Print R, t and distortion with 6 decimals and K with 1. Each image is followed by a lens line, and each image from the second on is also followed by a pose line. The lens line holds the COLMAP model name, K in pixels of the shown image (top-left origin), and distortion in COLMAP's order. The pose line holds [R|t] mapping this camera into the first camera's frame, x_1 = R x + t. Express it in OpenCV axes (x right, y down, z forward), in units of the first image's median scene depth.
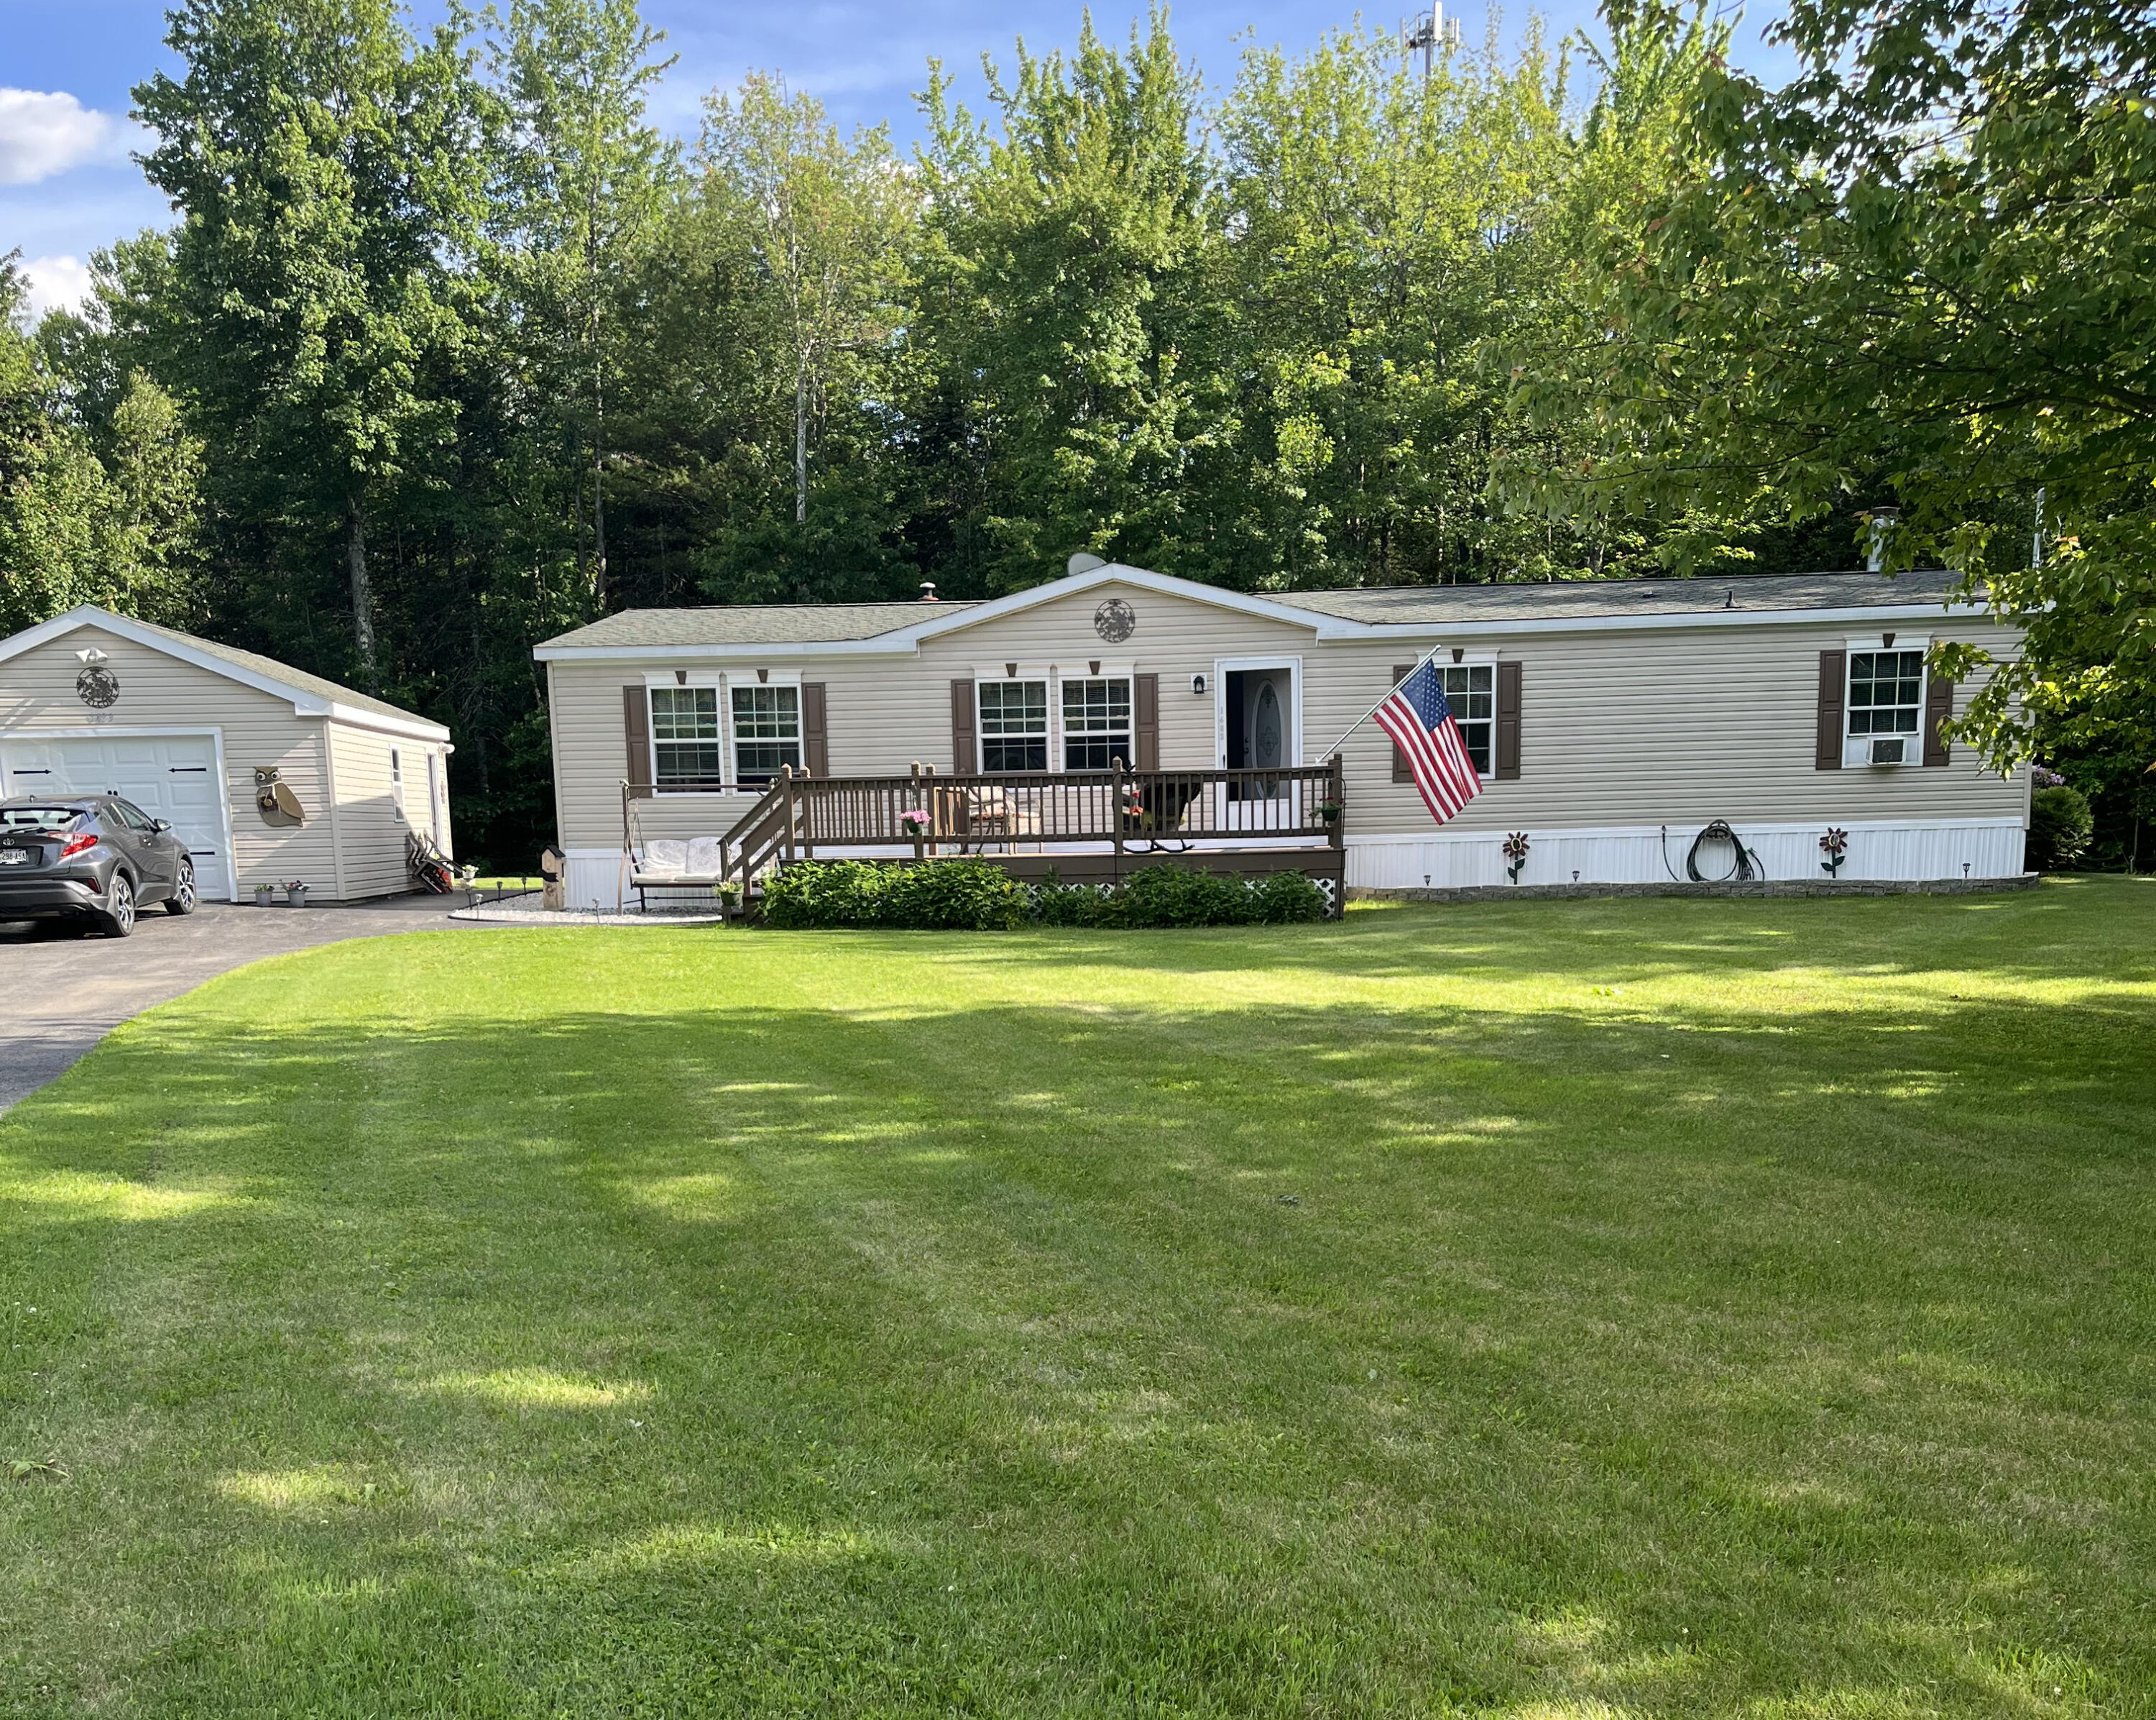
lens RADIAL K [[1756.3, 0, 1078.0], [0, 1756.3, 860.0], [0, 0, 1]] dist [-0.002626, -0.004083]
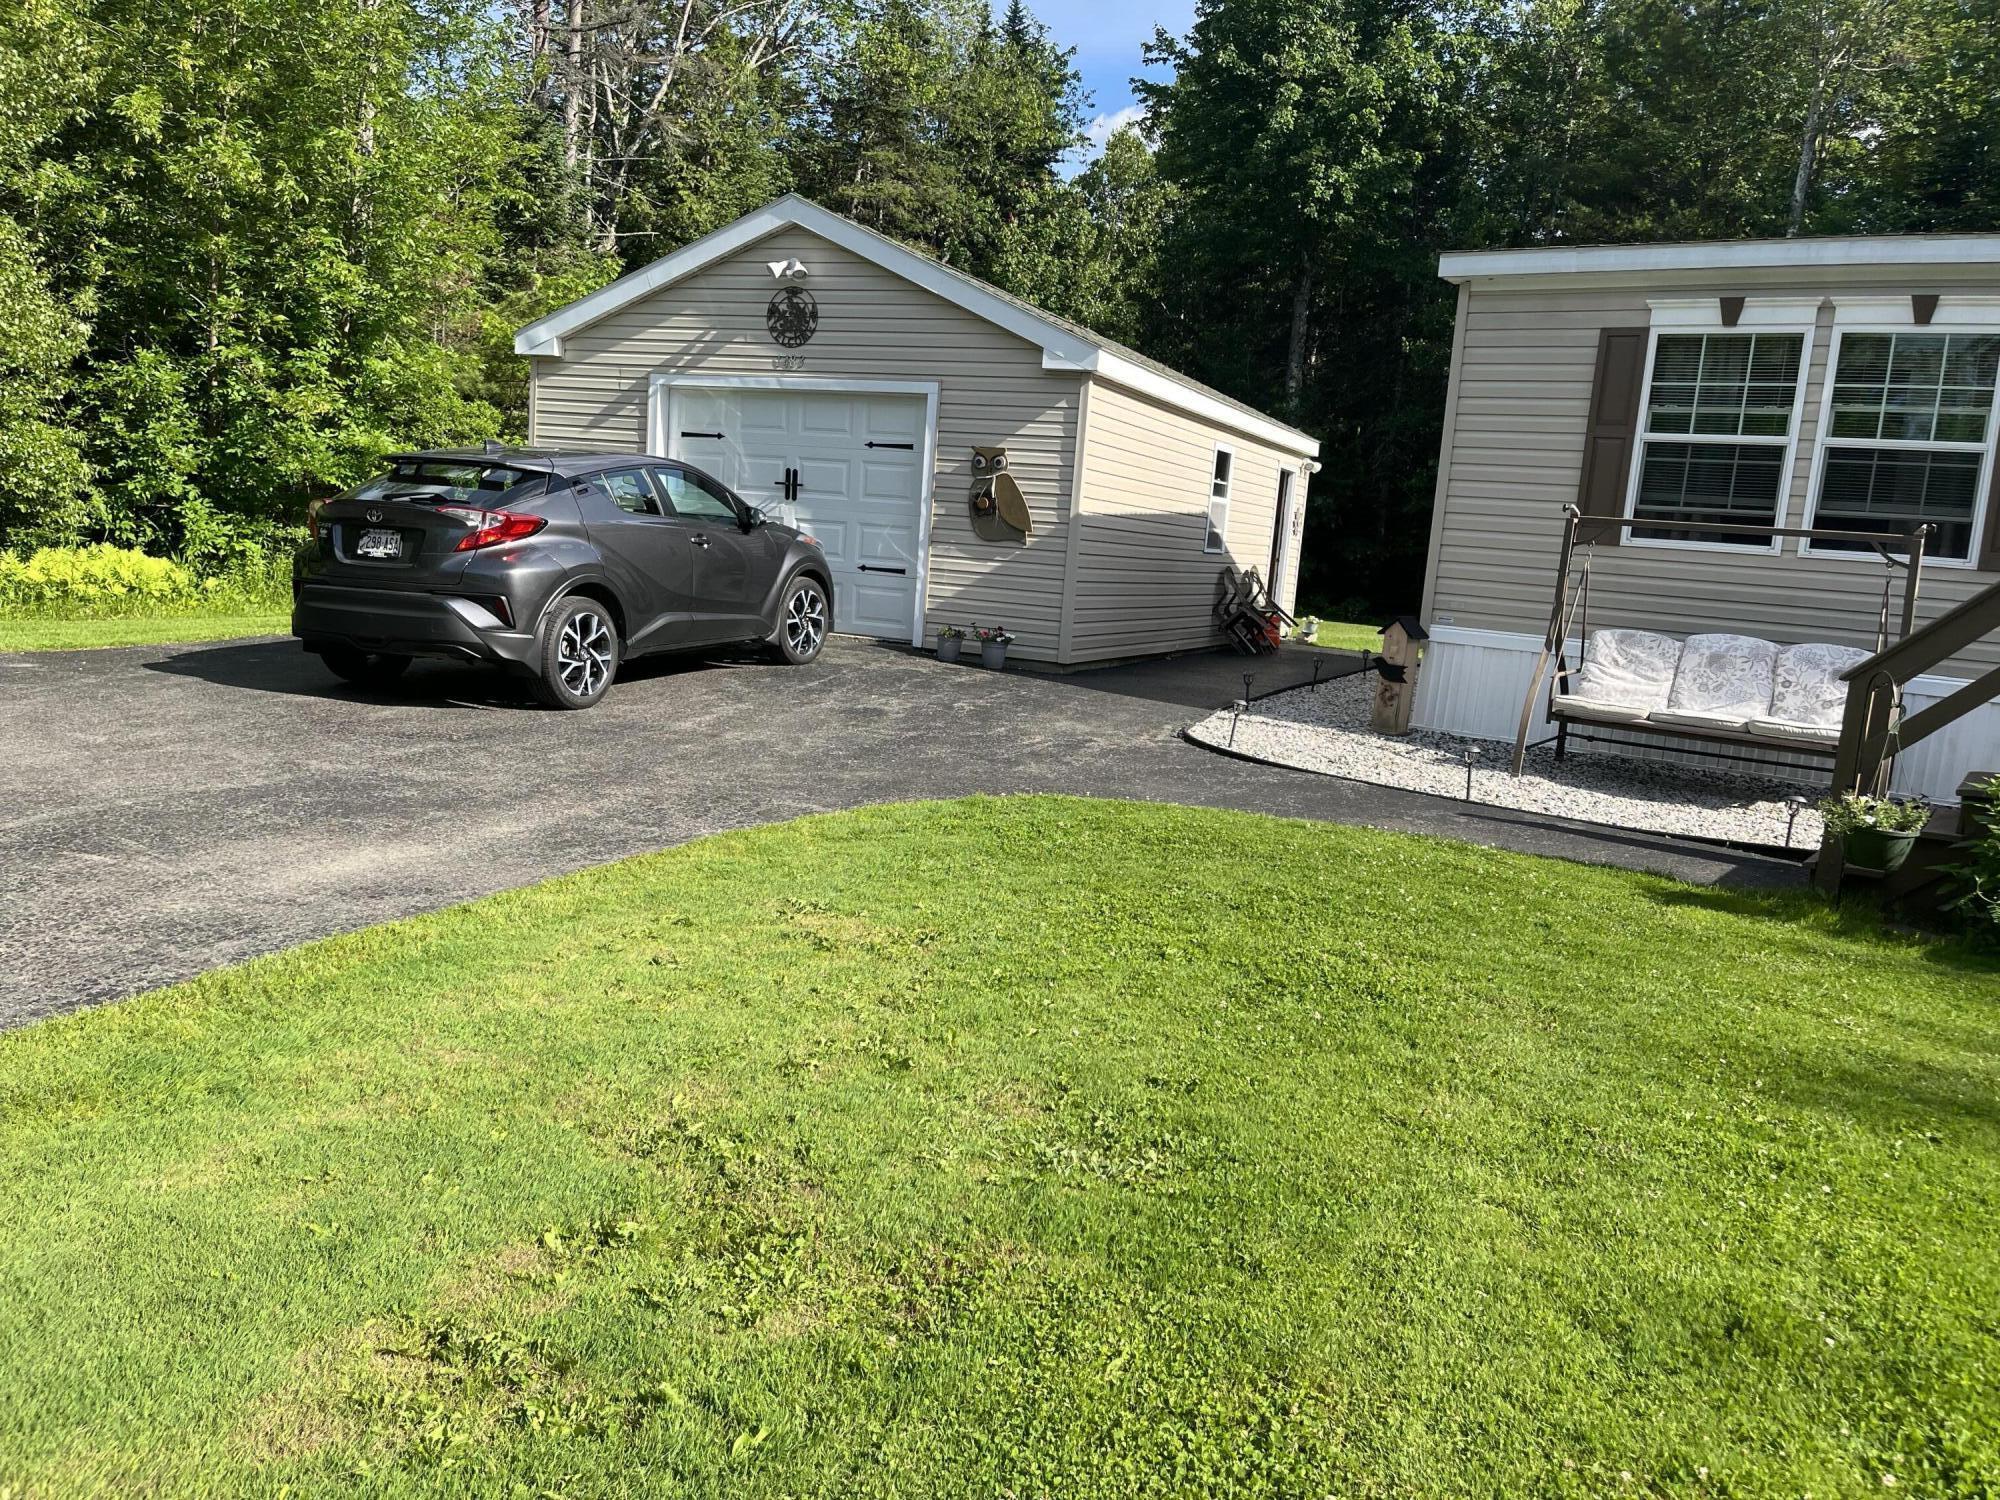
lens RADIAL K [[1522.7, 0, 820.4], [0, 1522.7, 806.0], [0, 0, 1]] dist [0.049598, 0.006419]
pose [[0.779984, 0.191533, -0.595768, -0.135542], [-0.108093, 0.978937, 0.173200, -0.012969], [0.616393, -0.070695, 0.784259, 0.473068]]
